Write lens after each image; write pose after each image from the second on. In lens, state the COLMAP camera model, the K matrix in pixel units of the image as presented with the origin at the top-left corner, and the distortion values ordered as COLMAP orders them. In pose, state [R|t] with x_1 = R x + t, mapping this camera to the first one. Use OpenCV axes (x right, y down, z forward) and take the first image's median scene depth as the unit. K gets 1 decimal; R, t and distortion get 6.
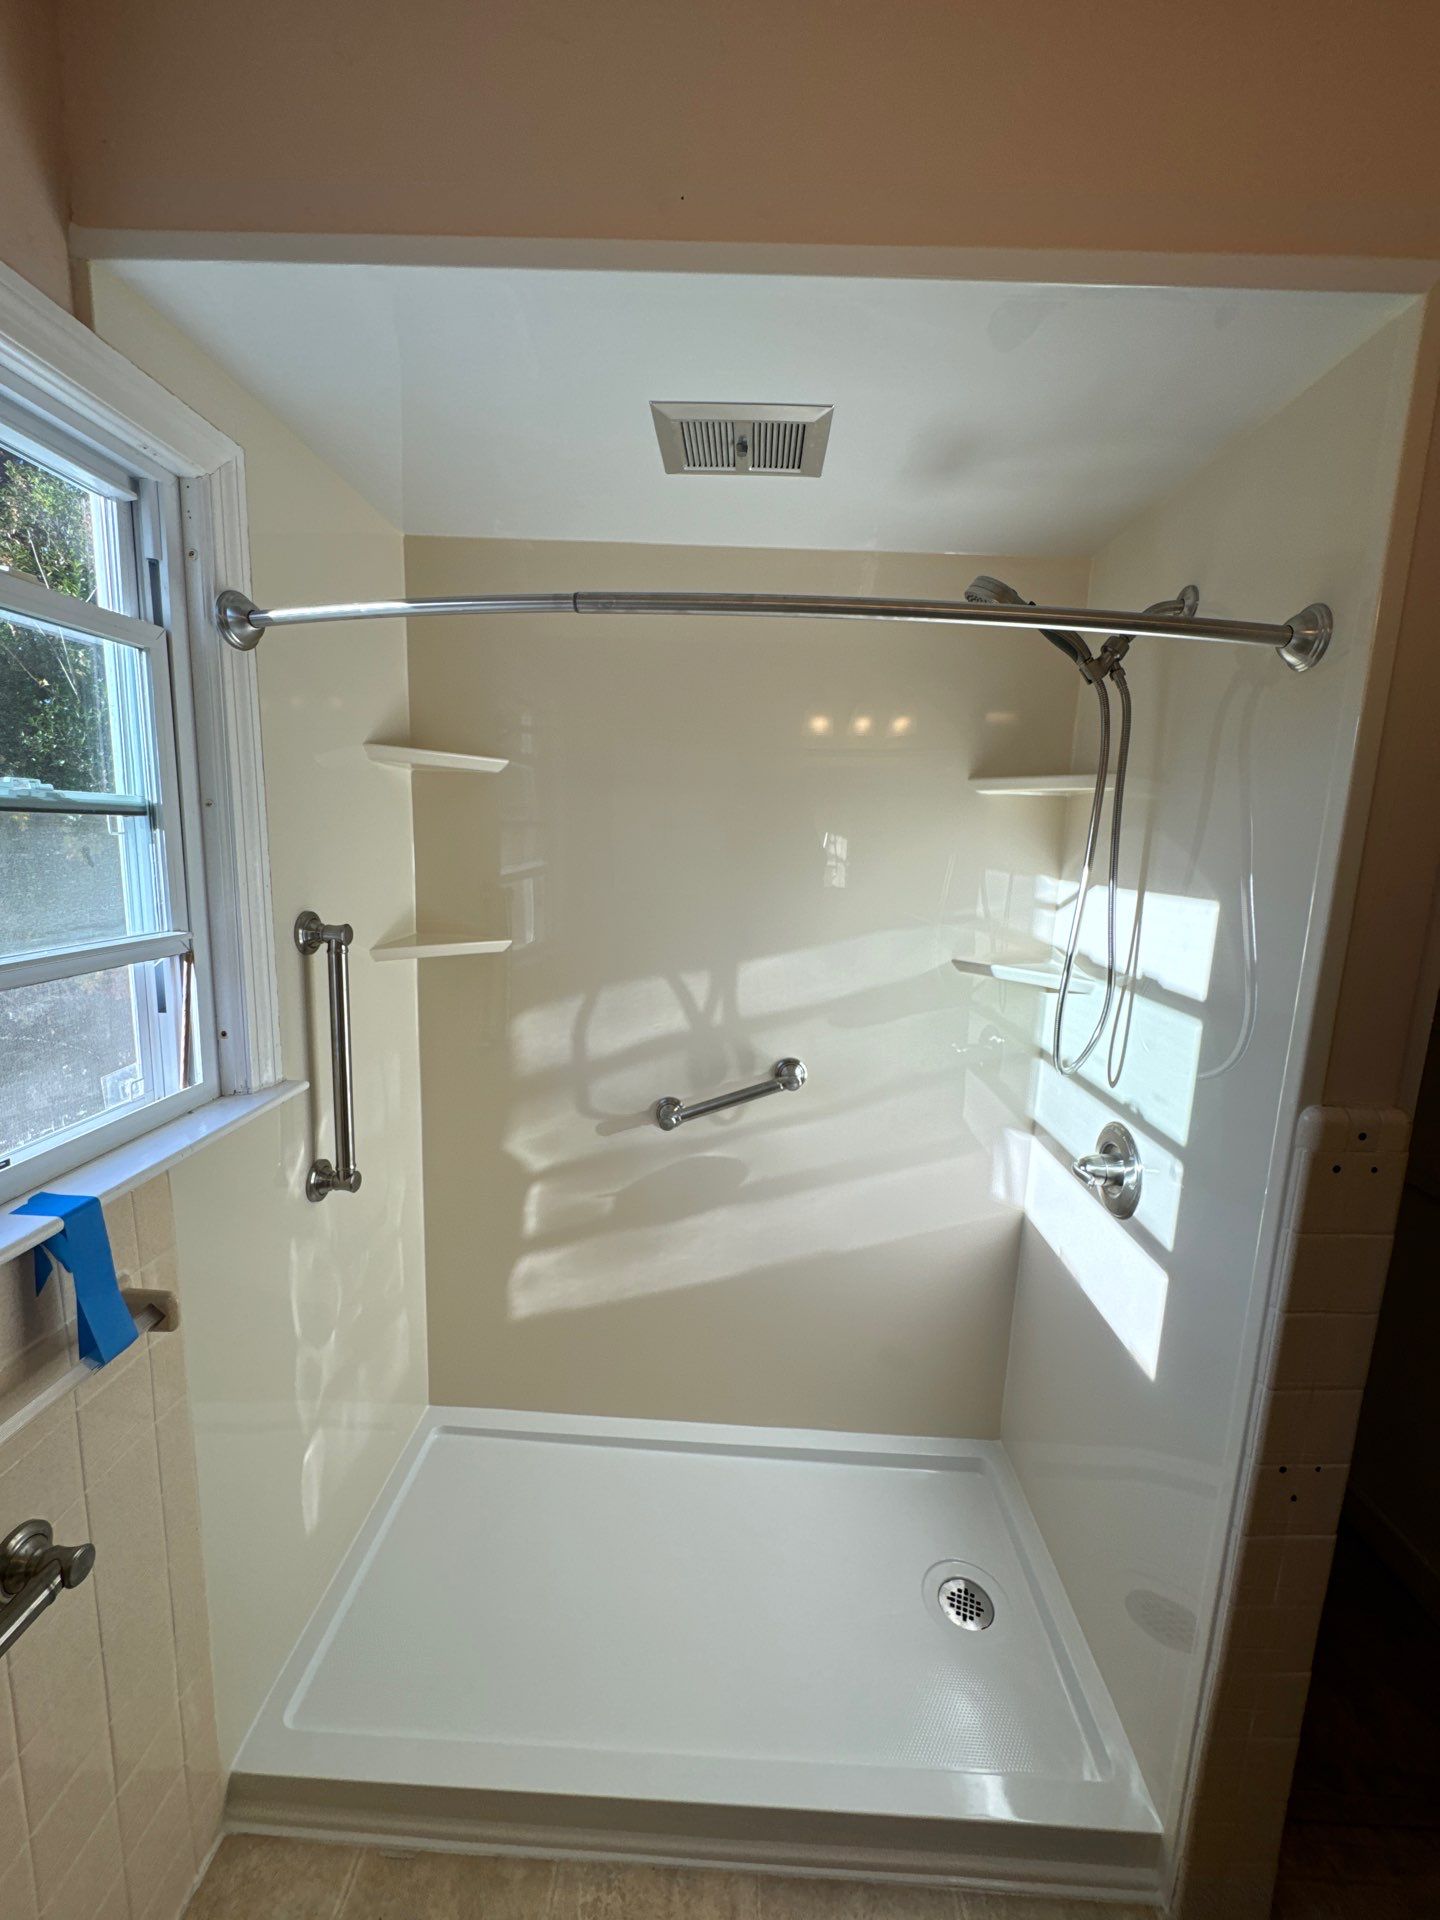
lens RADIAL K [[758.7, 0, 726.4], [0, 758.7, 957.2], [0, 0, 1]] dist [0.000659, 0.000209]
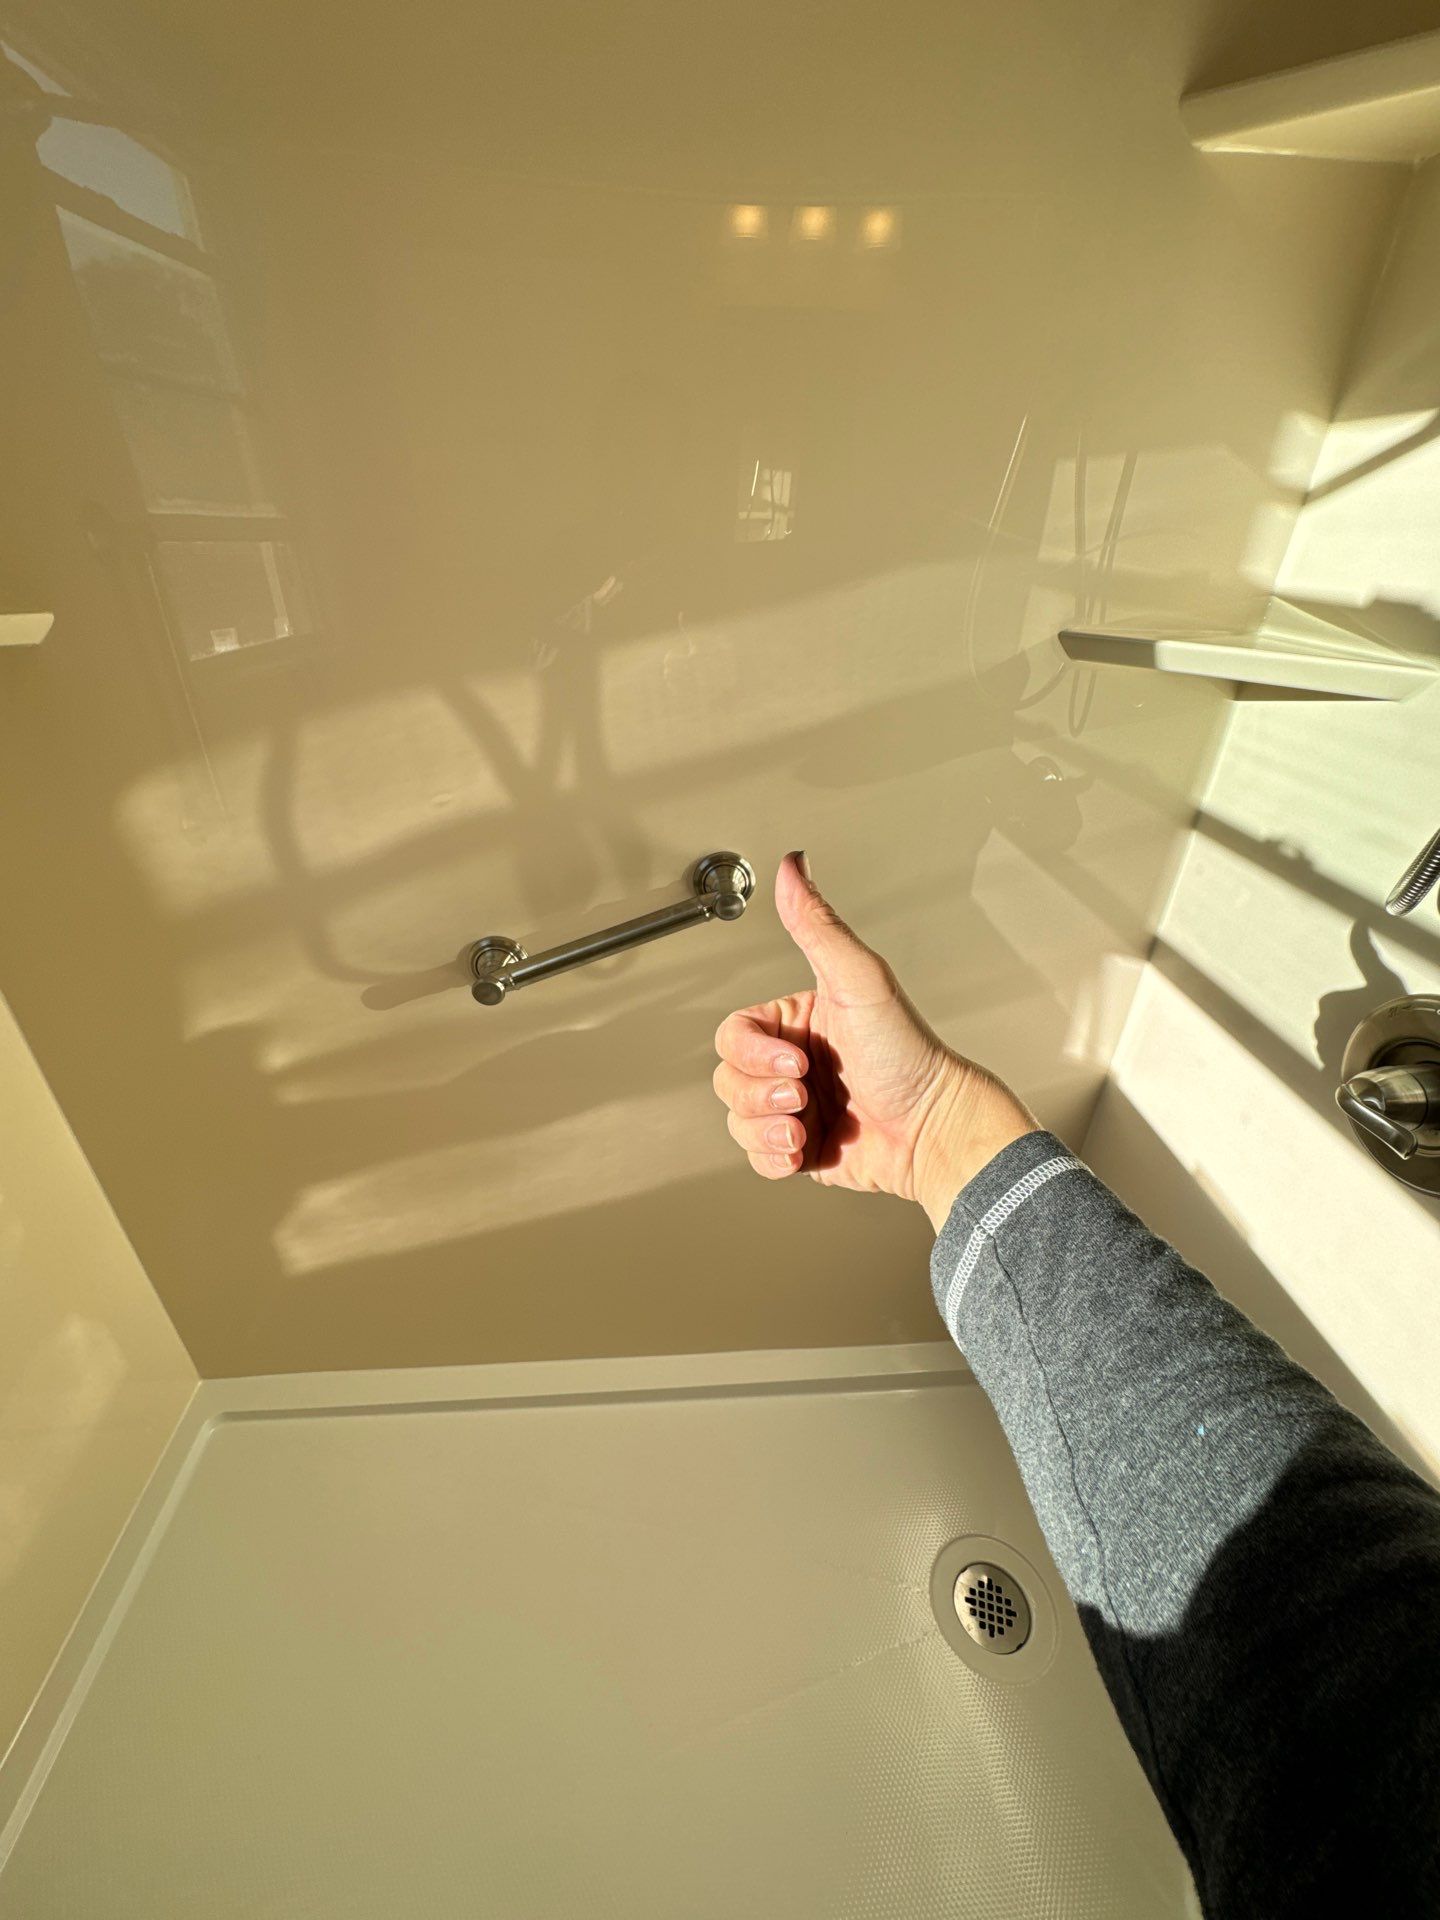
lens RADIAL K [[772.8, 0, 727.0], [0, 772.8, 960.1], [0, 0, 1]] dist [-0.011600, 0.000148]
pose [[0.994390, -0.063449, 0.084634, 0.039645], [0.029000, 0.932992, 0.358726, 0.015999], [-0.101723, -0.354260, 0.929598, 0.496992]]
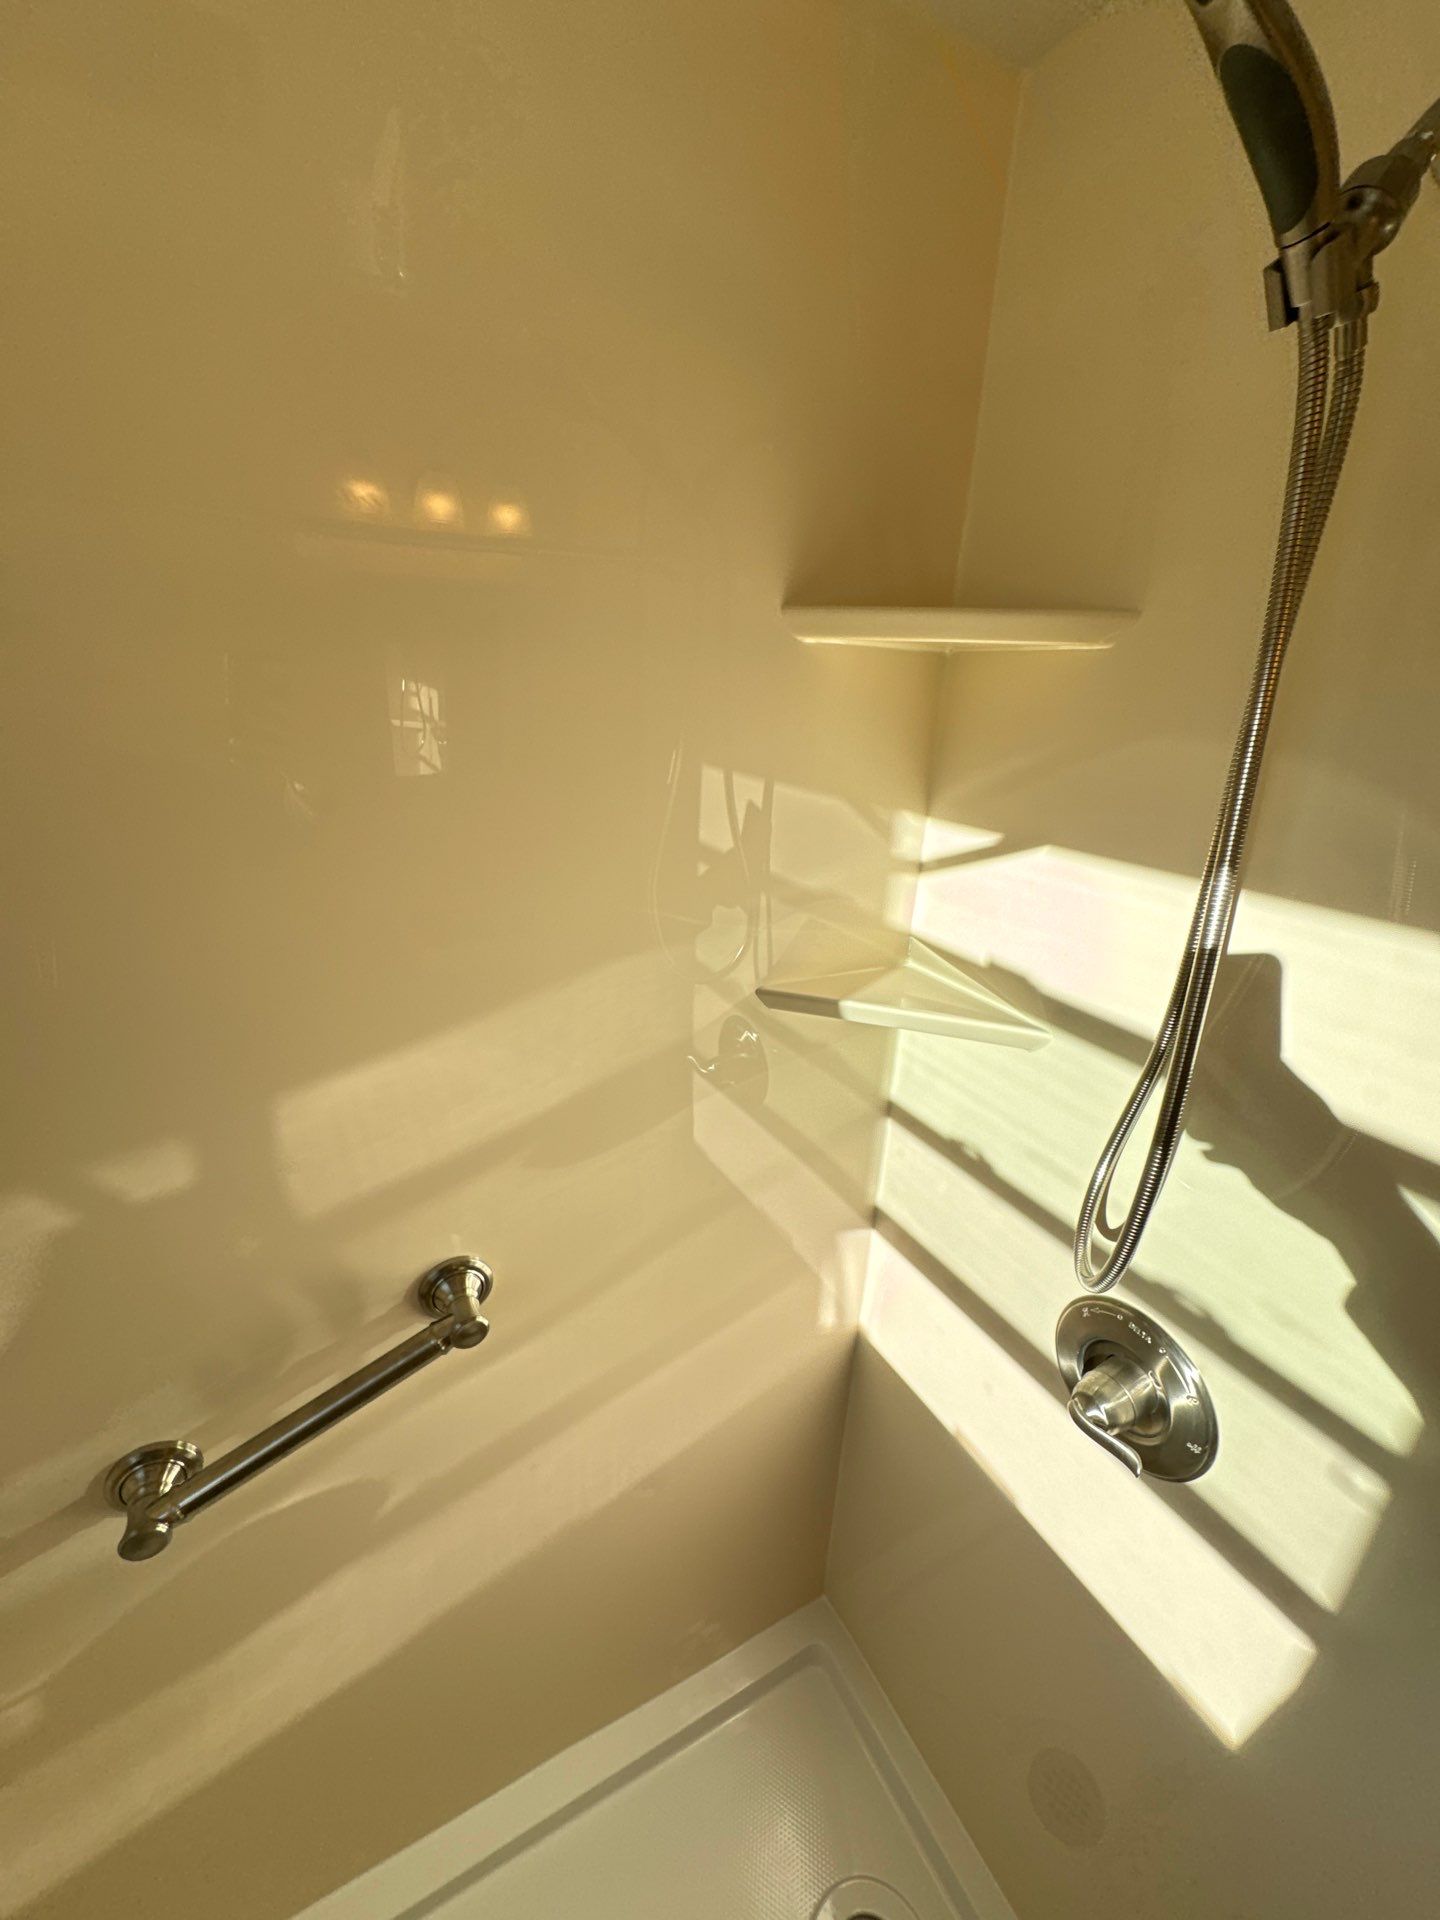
lens RADIAL K [[758.7, 0, 726.4], [0, 758.7, 957.2], [0, 0, 1]] dist [0.000659, 0.000209]
pose [[0.864297, -0.168467, 0.473930, 0.042210], [0.068144, 0.972772, 0.221518, -0.128034], [-0.498344, -0.159162, 0.852244, 0.567303]]
